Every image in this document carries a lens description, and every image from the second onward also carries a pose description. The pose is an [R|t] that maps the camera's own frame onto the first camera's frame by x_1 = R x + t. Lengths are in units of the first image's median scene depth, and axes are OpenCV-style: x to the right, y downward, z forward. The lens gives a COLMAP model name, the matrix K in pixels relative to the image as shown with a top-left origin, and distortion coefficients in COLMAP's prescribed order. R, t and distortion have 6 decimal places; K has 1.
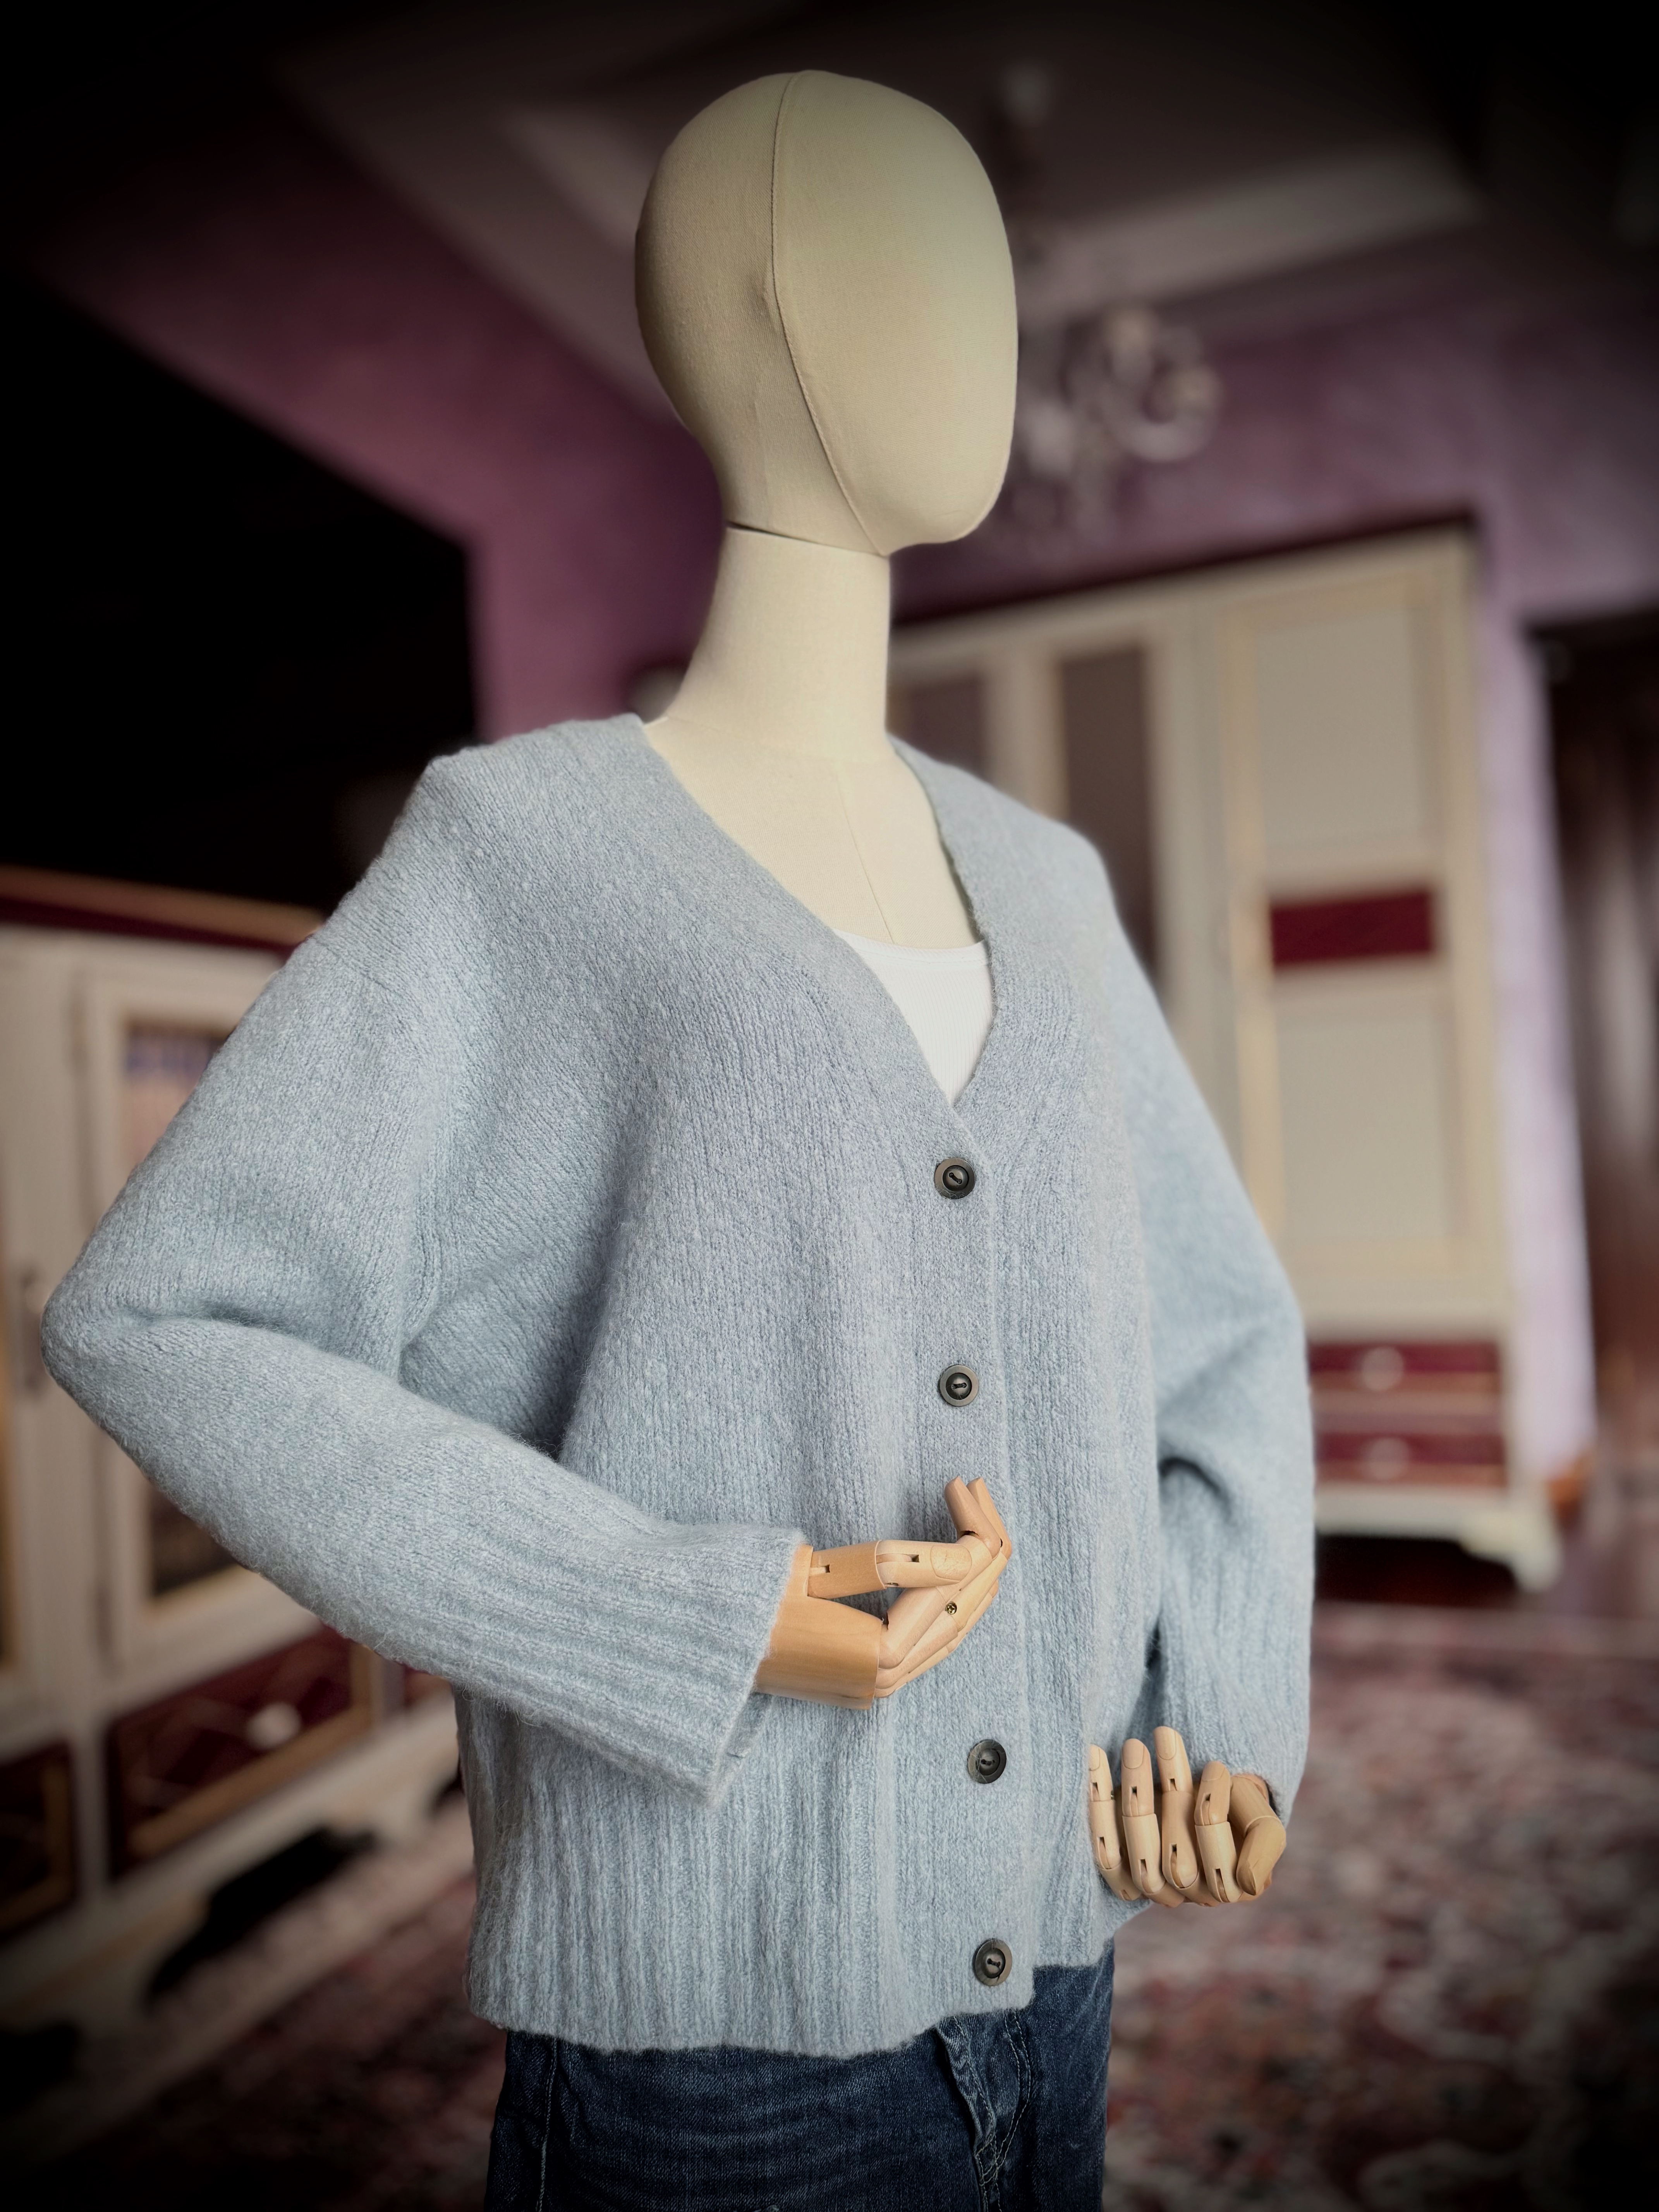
lens RADIAL K [[1584.4, 0, 818.1], [0, 1584.4, 1097.9], [0, 0, 1]] dist [-0.011035, -0.038934]
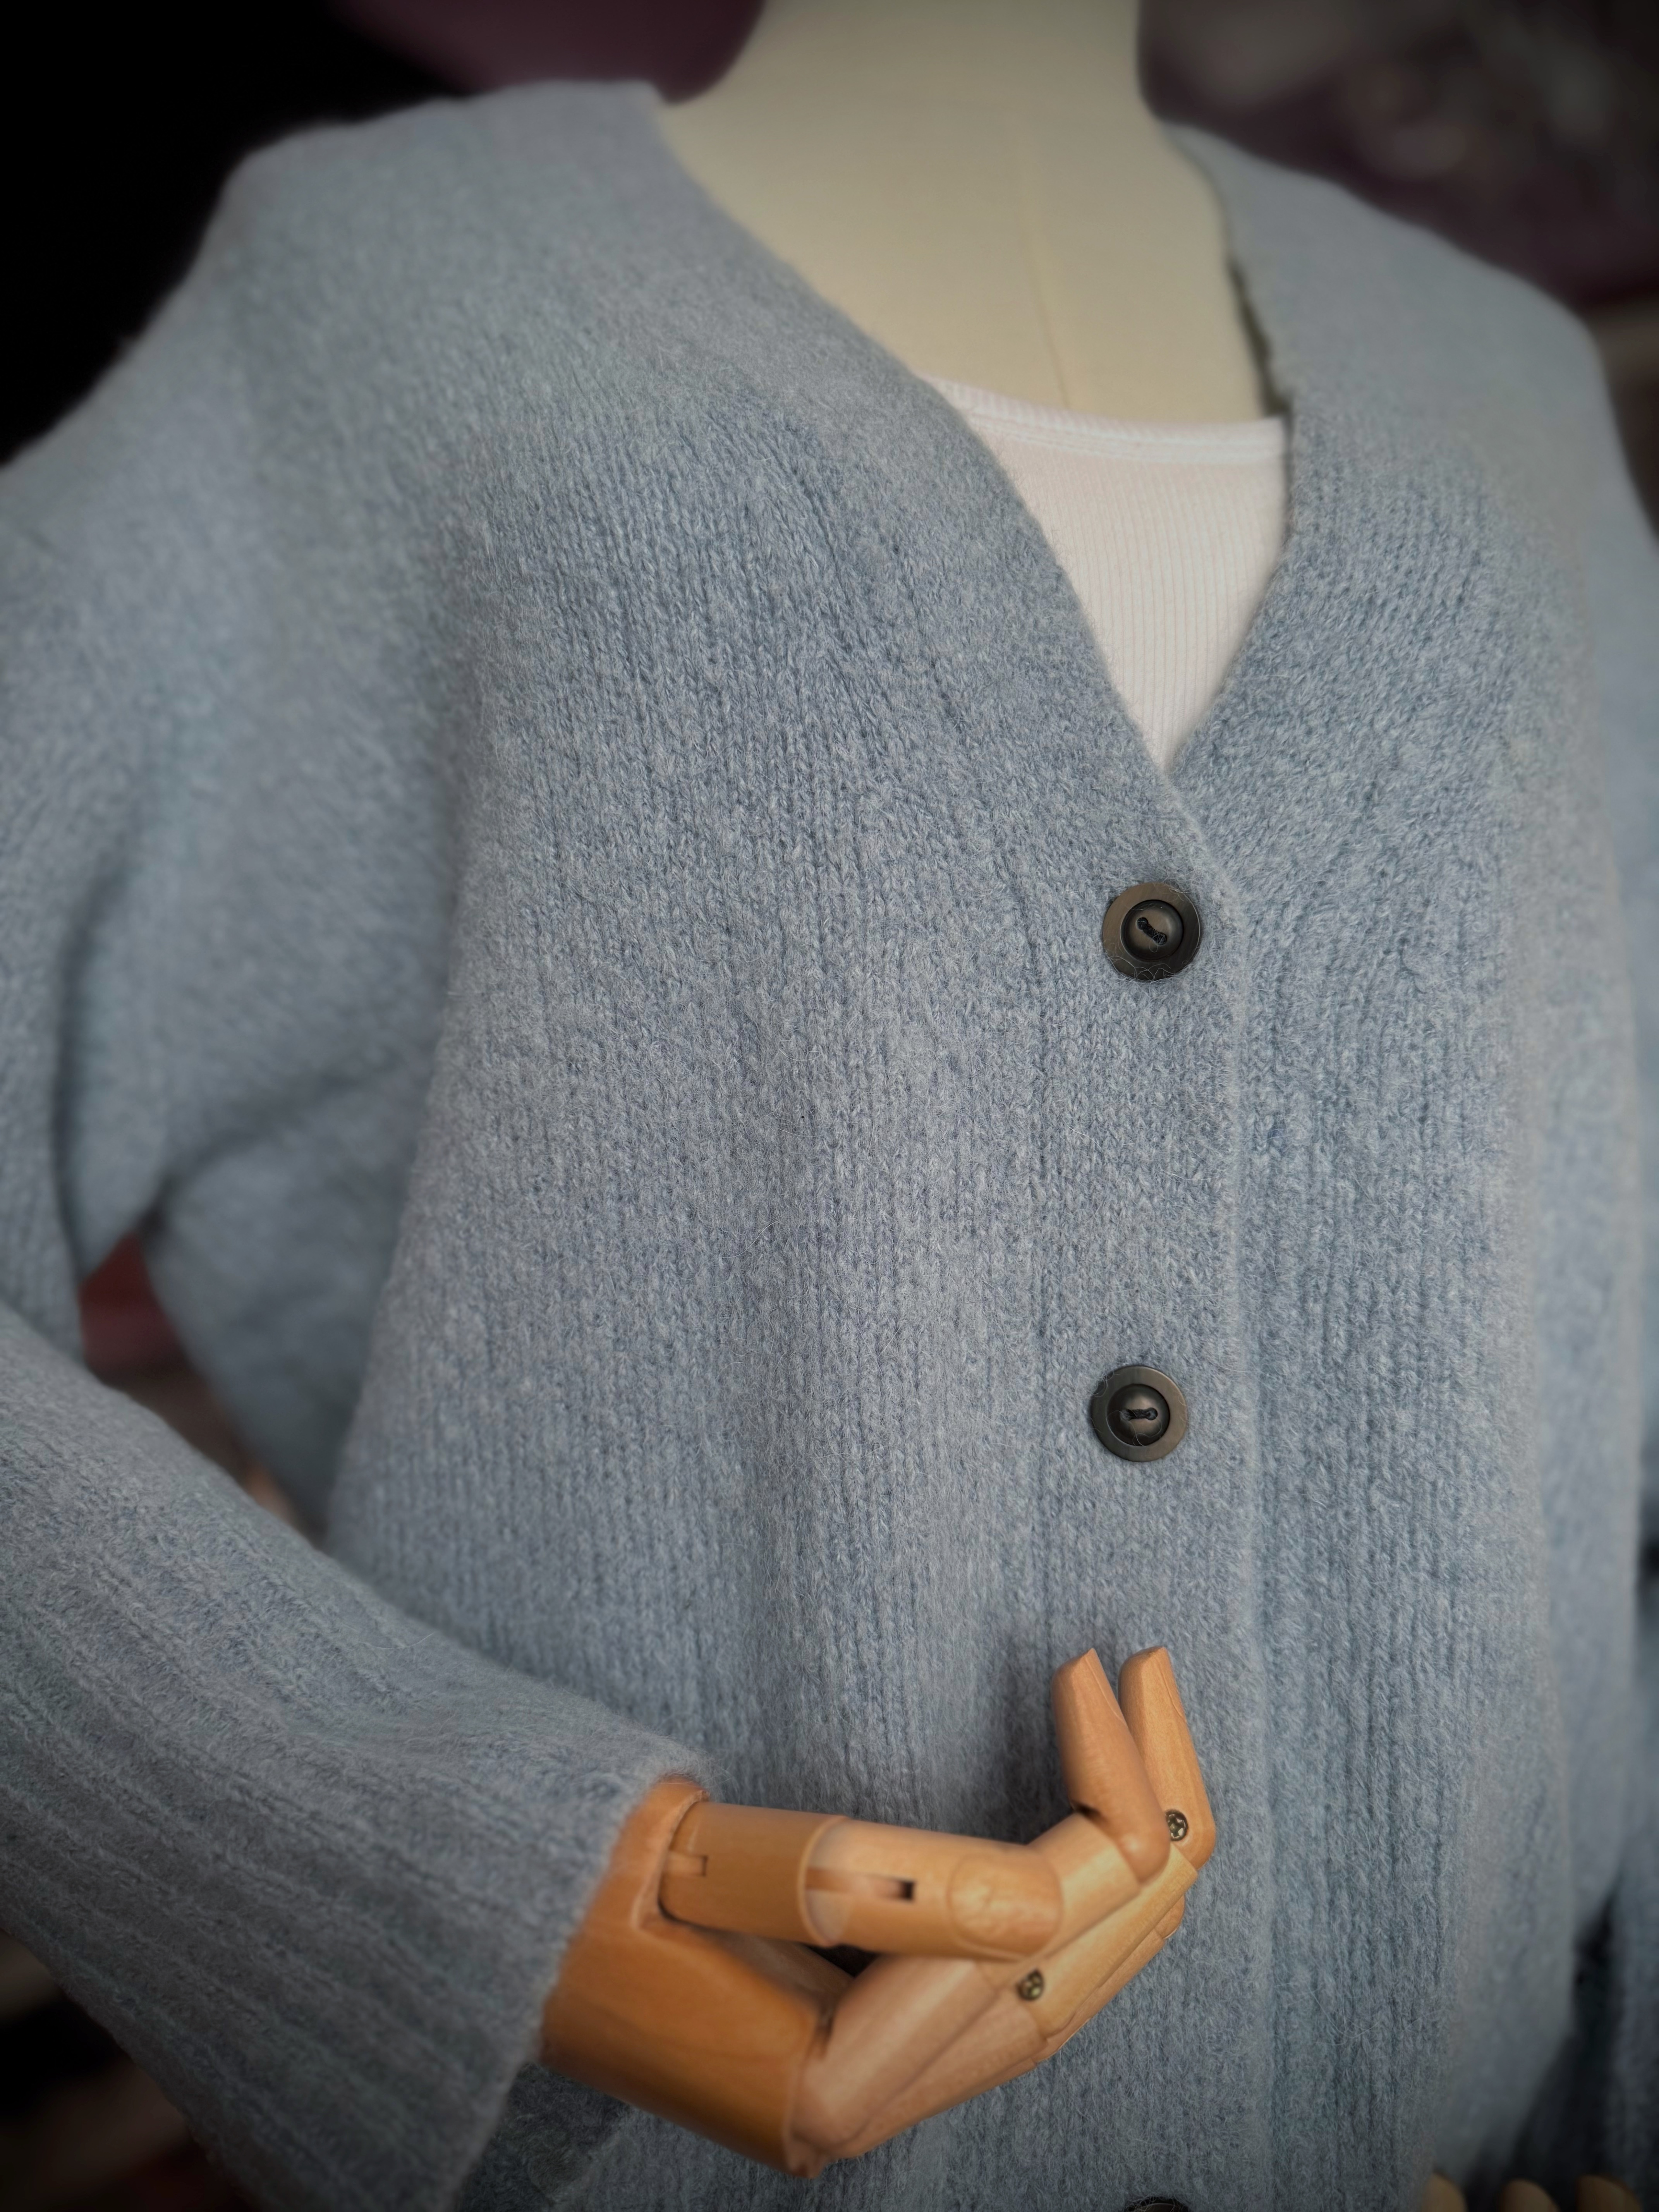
lens RADIAL K [[1584.4, 0, 831.0], [0, 1584.4, 1121.2], [0, 0, 1]] dist [-0.011035, -0.038934]
pose [[0.958239, 0.047054, -0.282069, 0.125736], [-0.018447, 0.994486, 0.103232, 0.059445], [0.285371, -0.093717, 0.953824, 0.571891]]
